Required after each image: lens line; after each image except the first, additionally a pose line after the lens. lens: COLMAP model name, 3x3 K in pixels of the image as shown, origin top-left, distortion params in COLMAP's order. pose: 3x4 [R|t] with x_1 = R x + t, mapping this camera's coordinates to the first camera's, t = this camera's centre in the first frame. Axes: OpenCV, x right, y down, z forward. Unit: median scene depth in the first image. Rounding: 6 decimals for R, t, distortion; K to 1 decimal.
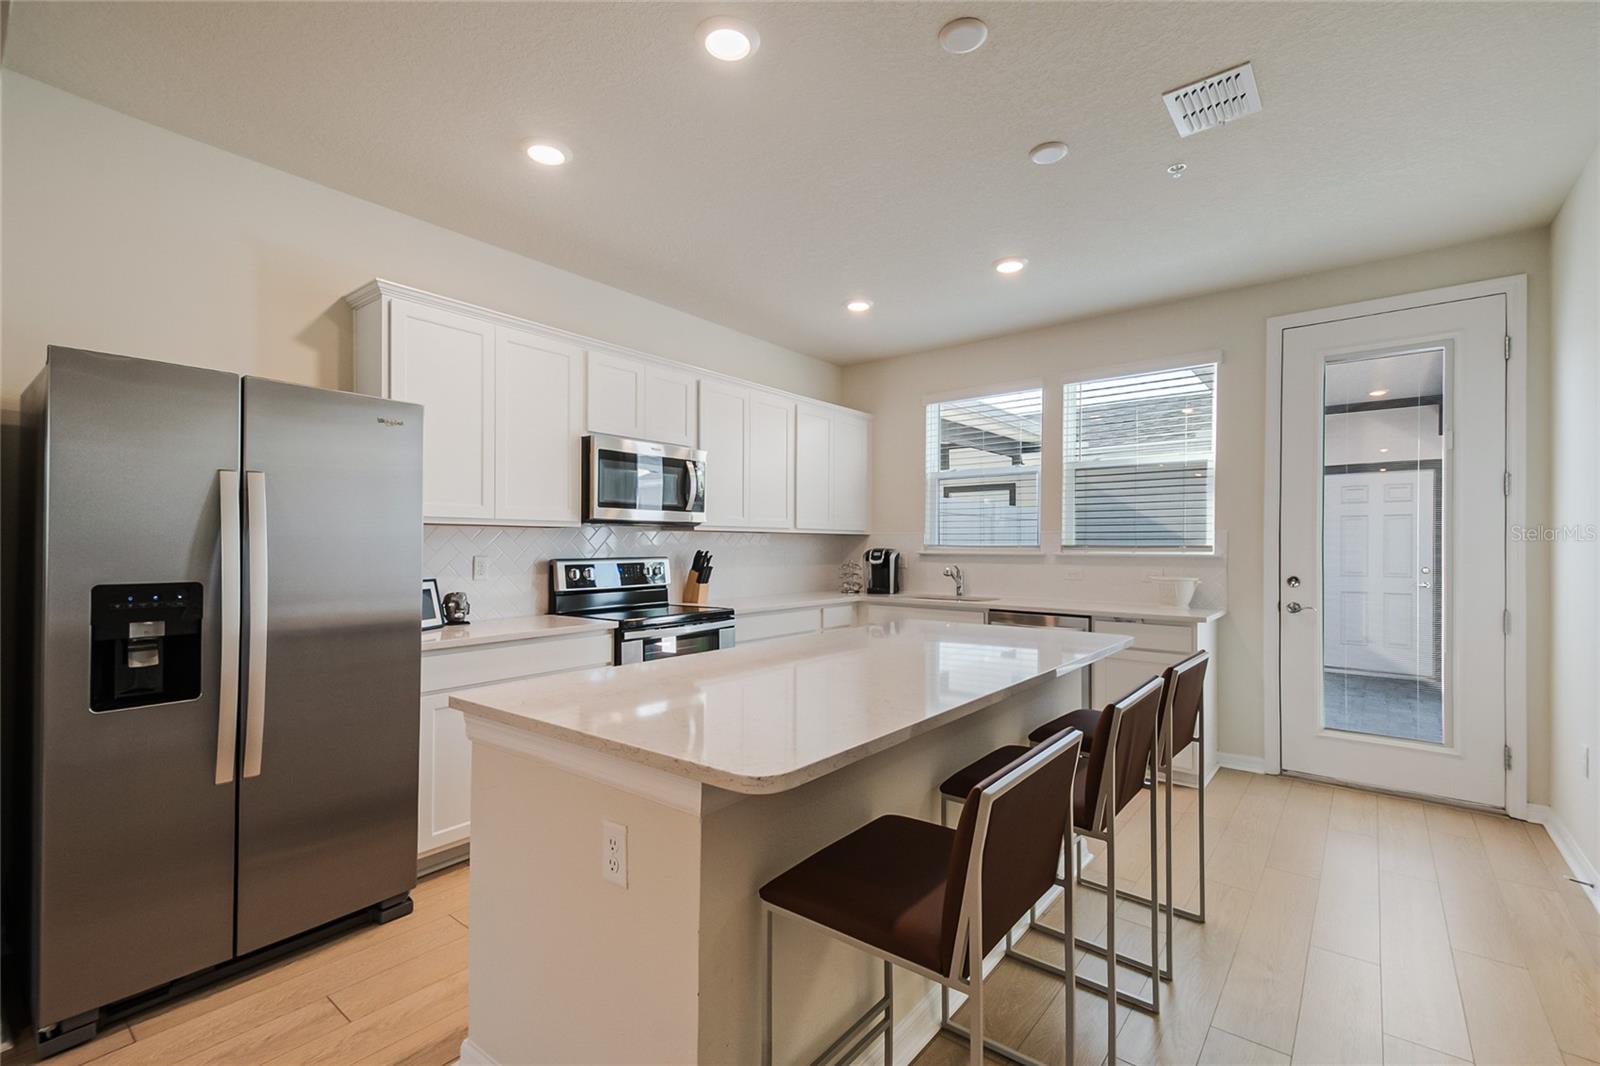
lens RADIAL K [[698.8, 0, 807.0], [0, 698.8, 533.1], [0, 0, 1]] dist [0.015987, -0.008568]
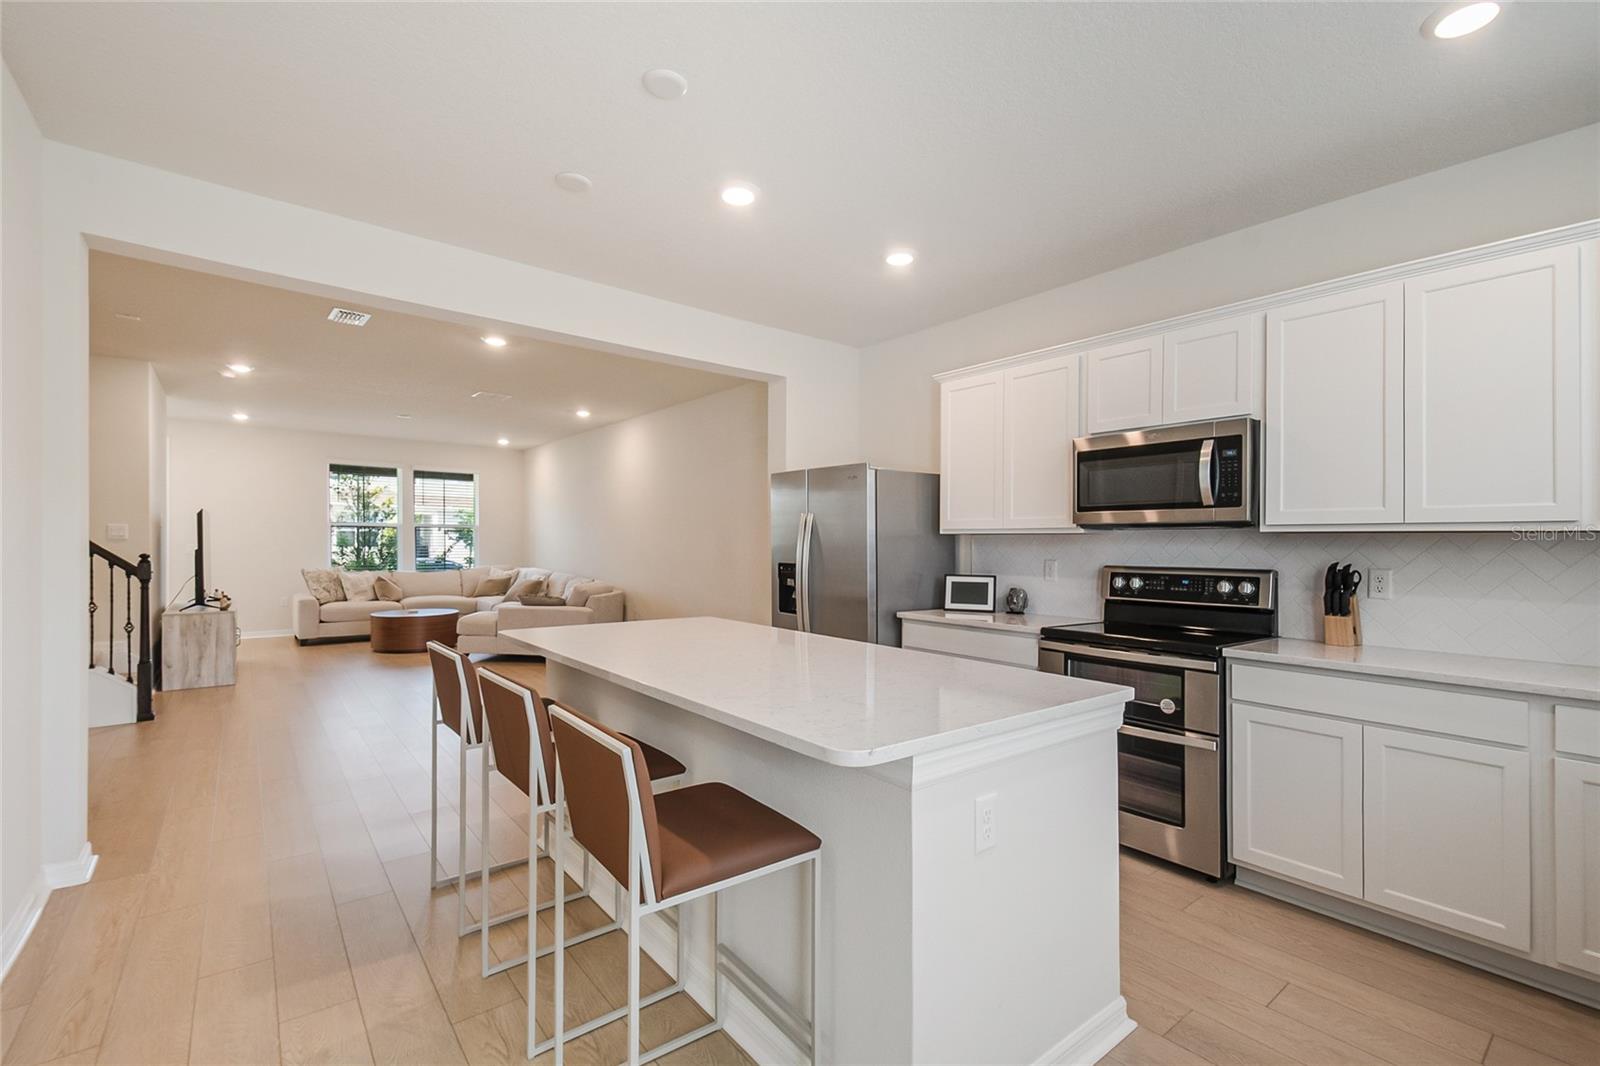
lens RADIAL K [[698.8, 0, 799.1], [0, 698.8, 544.8], [0, 0, 1]] dist [0.015987, -0.008568]
pose [[-0.247080, -0.005499, -0.968979, 0.610104], [0.003468, 0.999972, -0.006559, 0.010769], [0.968989, -0.004981, -0.247054, 0.710350]]
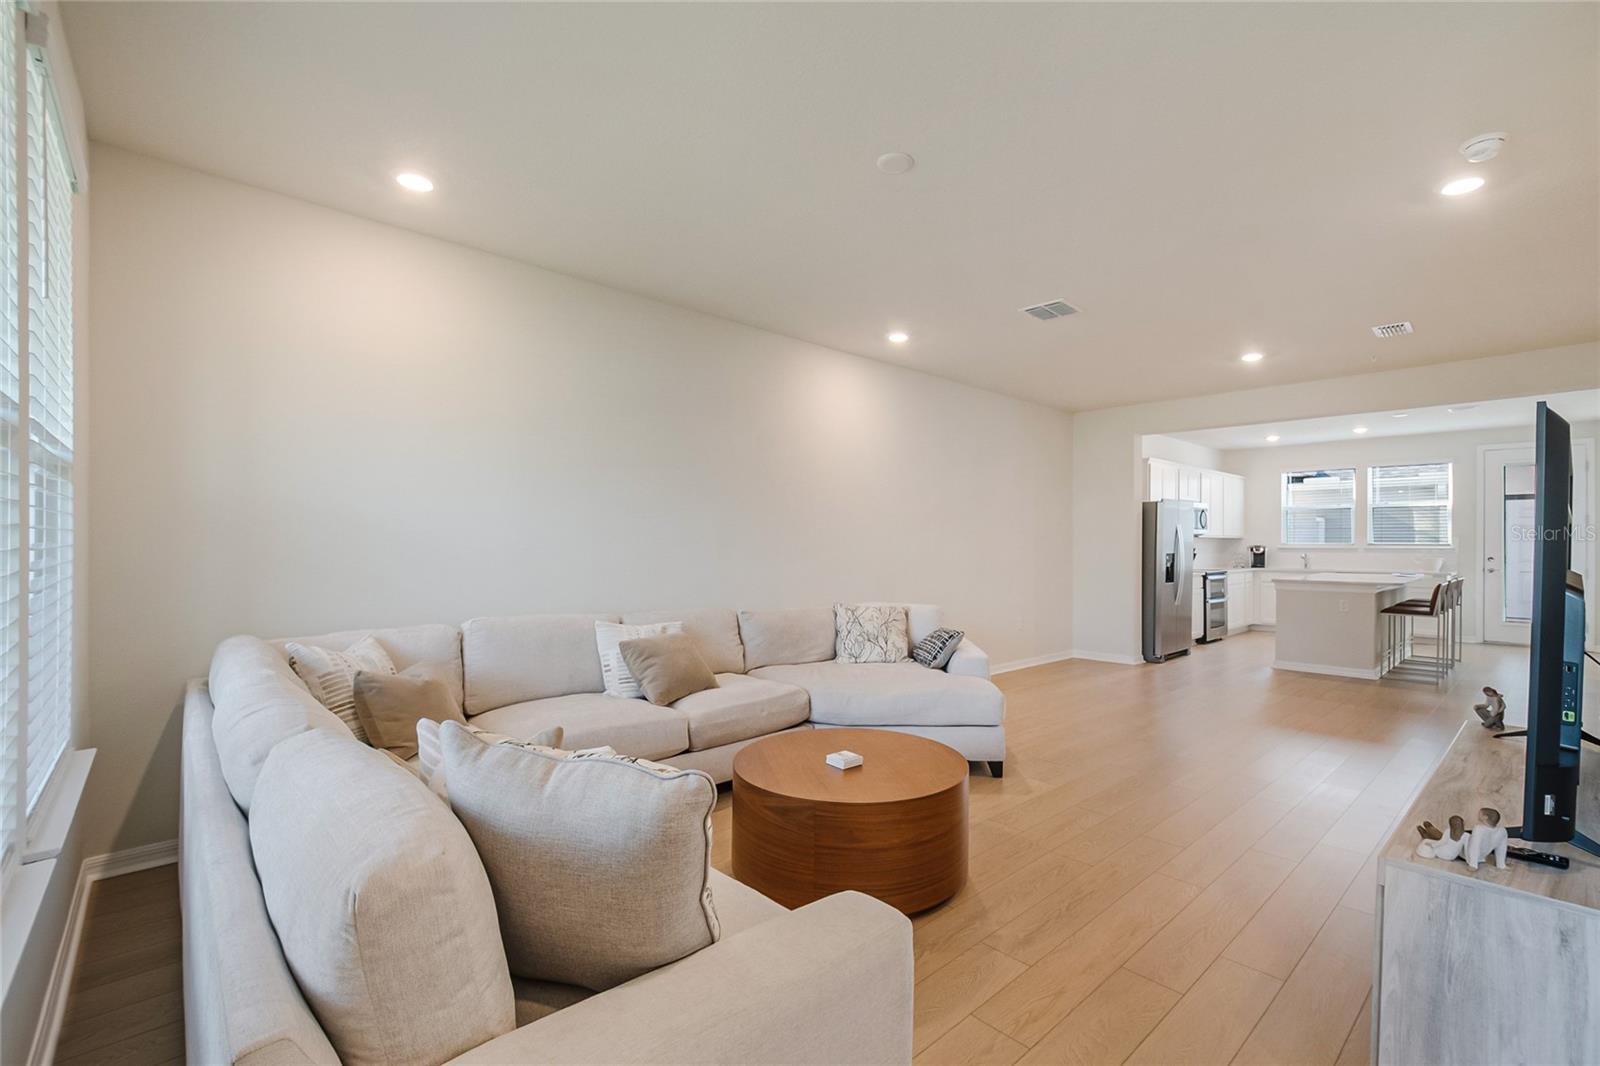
lens RADIAL K [[698.8, 0, 799.9], [0, 698.8, 534.3], [0, 0, 1]] dist [0.015987, -0.008568]
pose [[0.988571, -0.004522, -0.150687, -1.098953], [0.005469, 0.999968, 0.005866, -0.036526], [0.150656, -0.006623, 0.988564, -1.488384]]
